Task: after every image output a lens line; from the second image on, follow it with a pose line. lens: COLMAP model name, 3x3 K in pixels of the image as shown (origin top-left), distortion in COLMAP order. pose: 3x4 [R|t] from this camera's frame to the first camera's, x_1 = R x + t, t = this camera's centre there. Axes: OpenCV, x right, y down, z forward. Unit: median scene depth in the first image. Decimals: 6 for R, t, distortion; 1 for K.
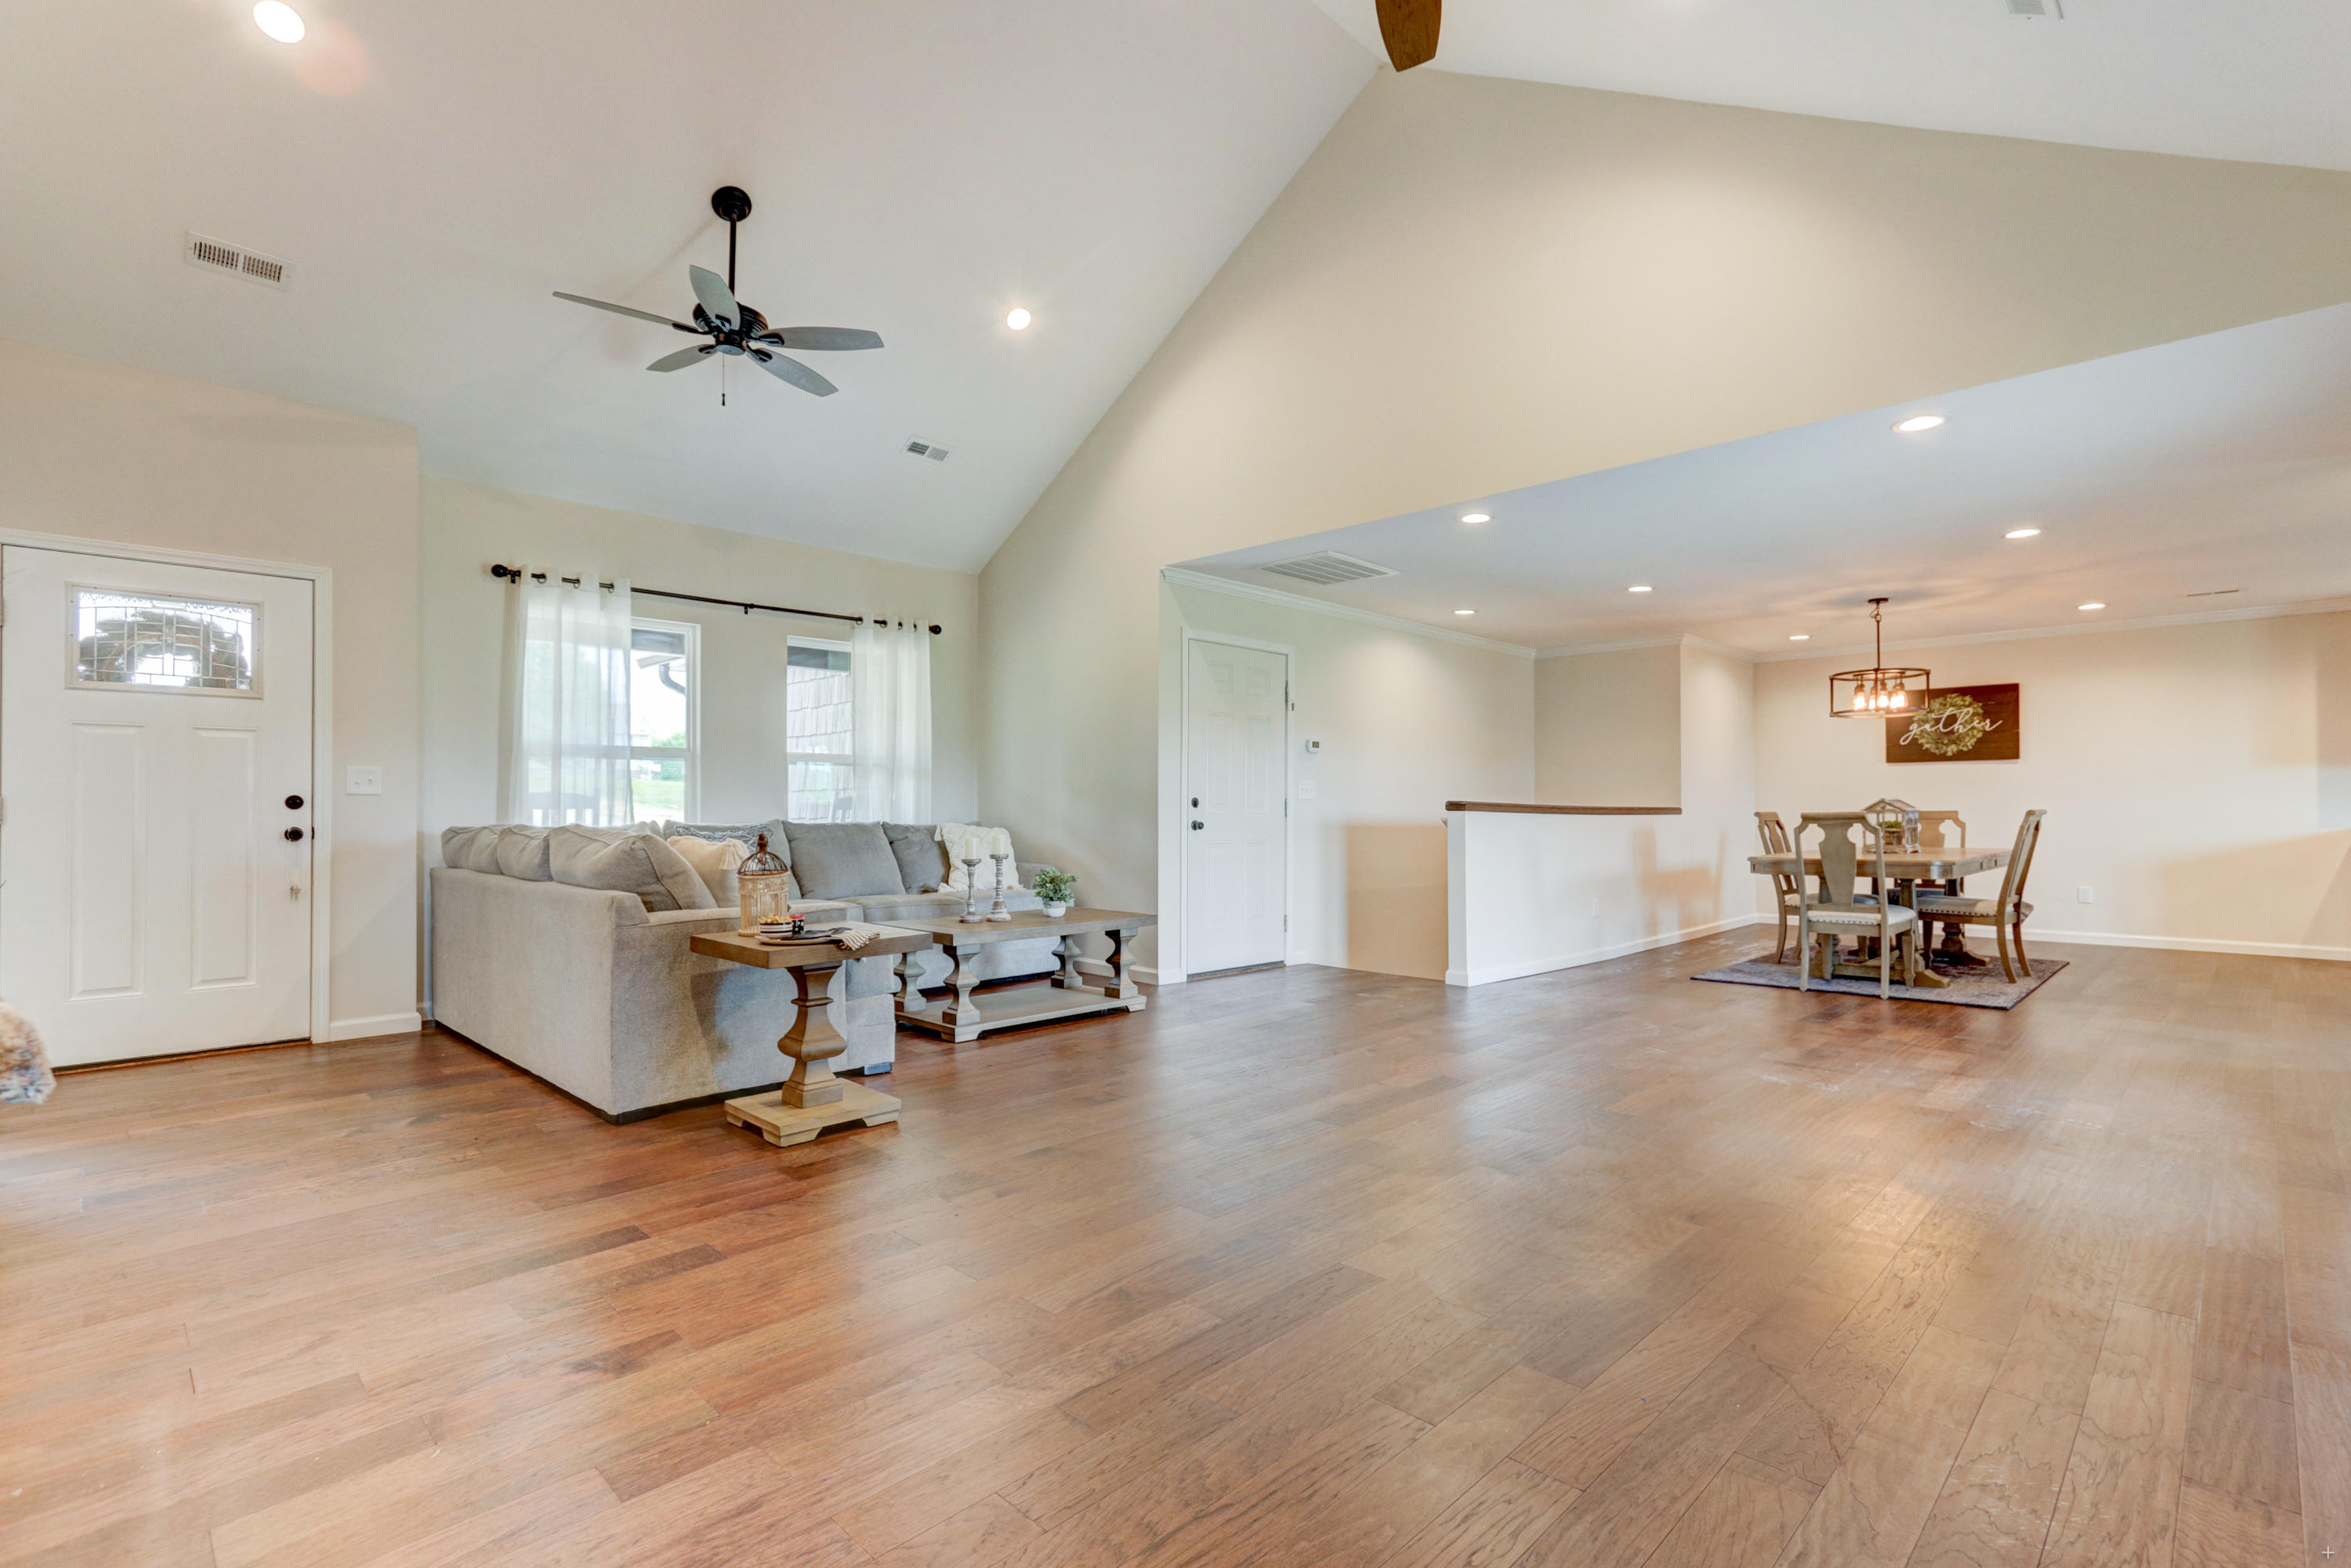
lens RADIAL K [[1081.7, 0, 1191.8], [0, 1081.7, 786.3], [0, 0, 1]] dist [0.003778, 0.002253]
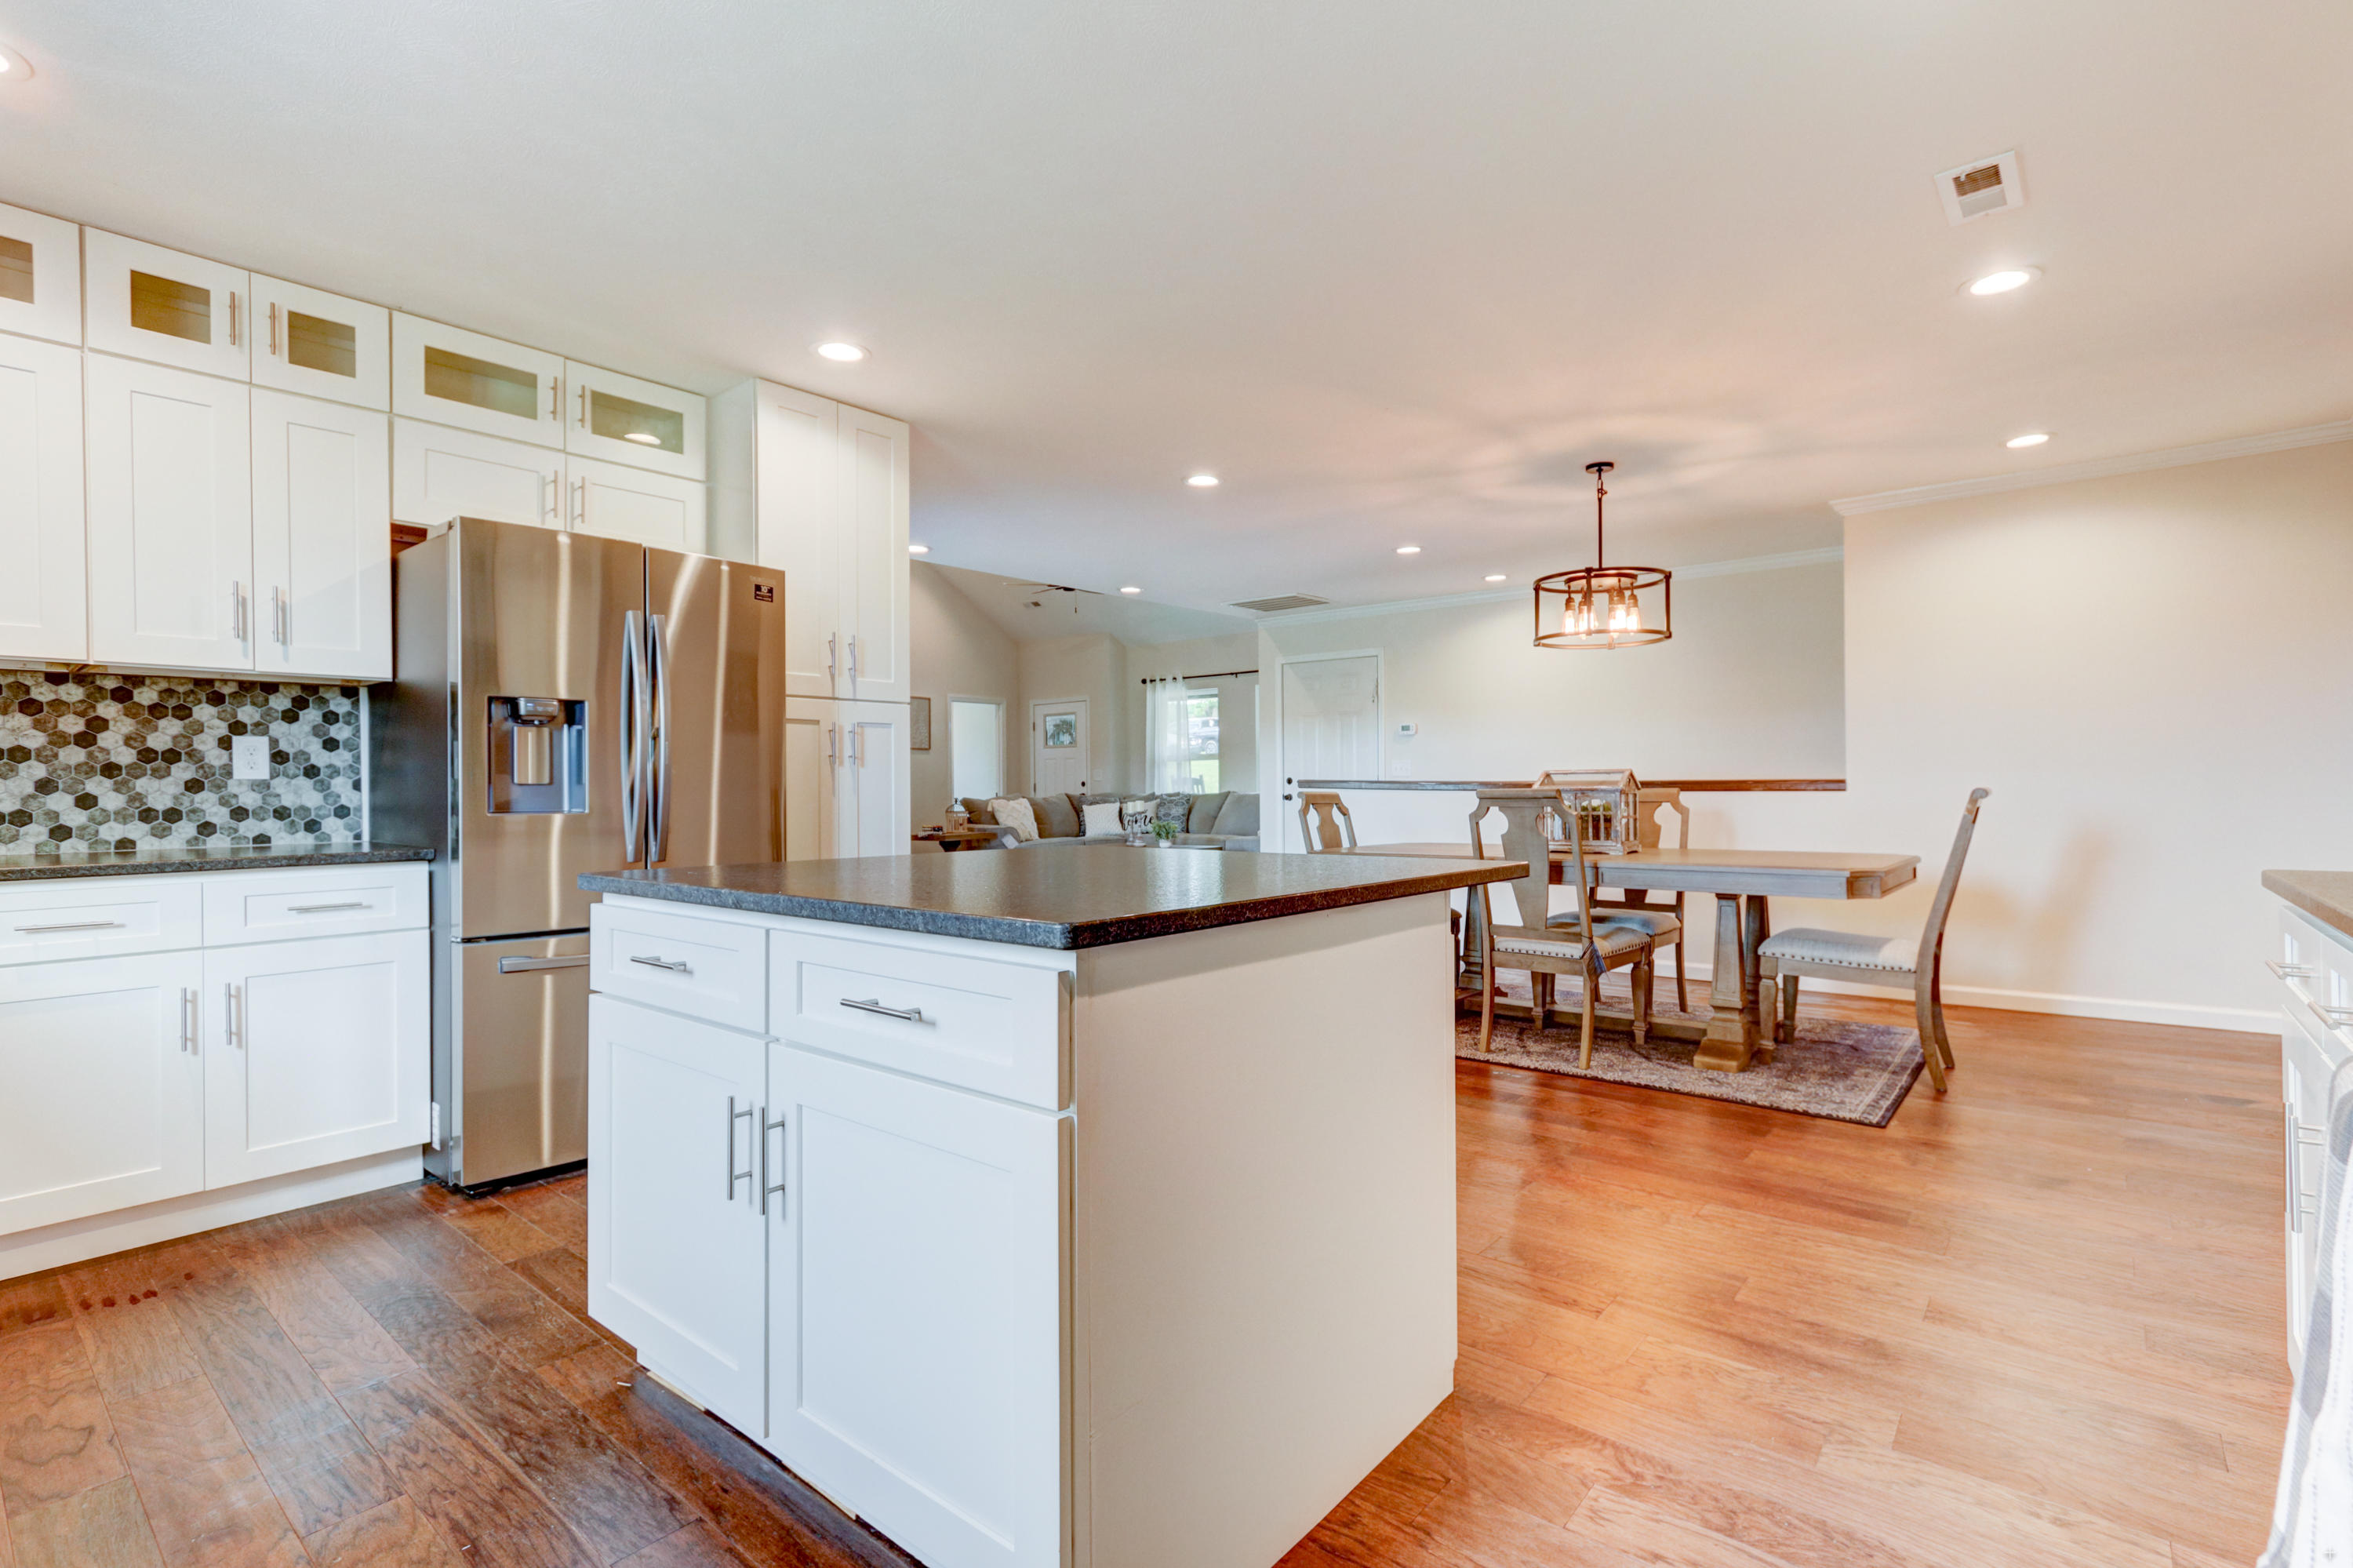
lens RADIAL K [[1082.7, 0, 1187.6], [0, 1082.7, 787.8], [0, 0, 1]] dist [0.003778, 0.002253]
pose [[0.085781, 0.003557, -0.996308, 1.264893], [0.031092, 0.999497, 0.006245, 0.010053], [0.995829, -0.031513, 0.085627, 0.690335]]
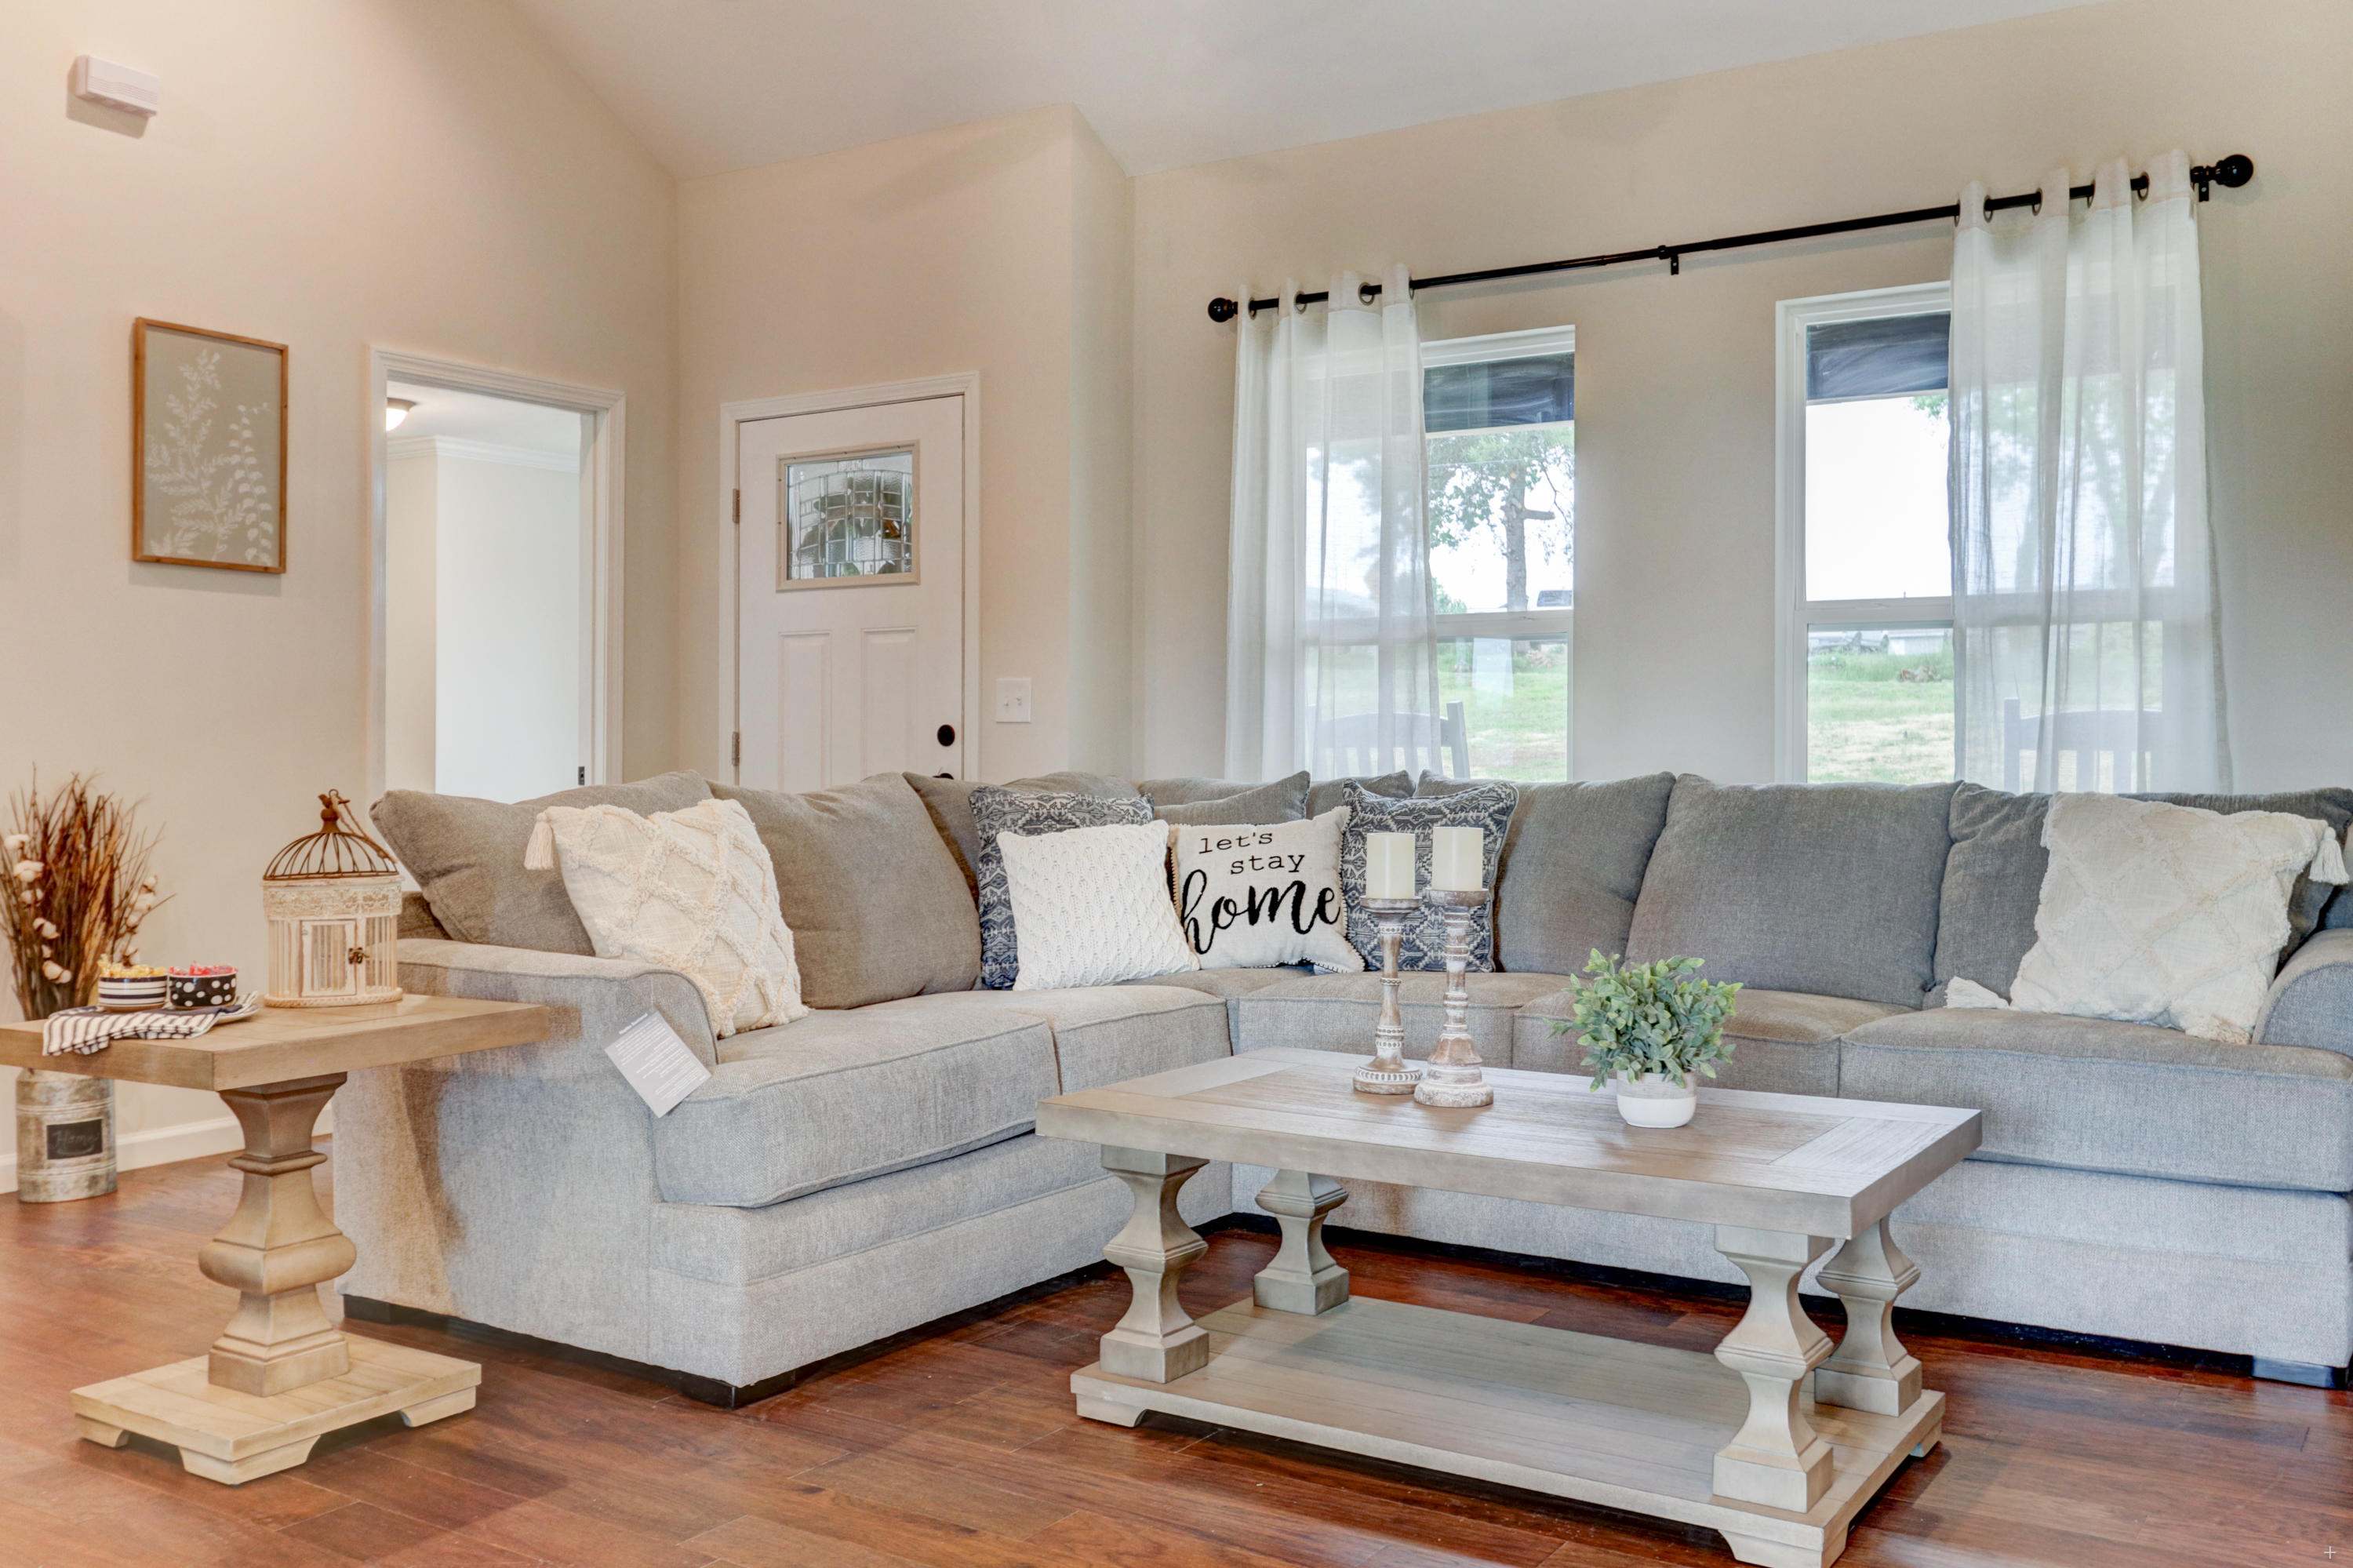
lens RADIAL K [[2078.9, 0, 1208.1], [0, 2078.9, 743.8], [0, 0, 1]] dist [-0.021659, 0.034513]
pose [[0.202135, -0.003019, -0.979353, 0.294077], [0.016351, 0.999866, 0.000293, 0.014305], [0.979221, -0.016072, 0.202157, 0.605241]]
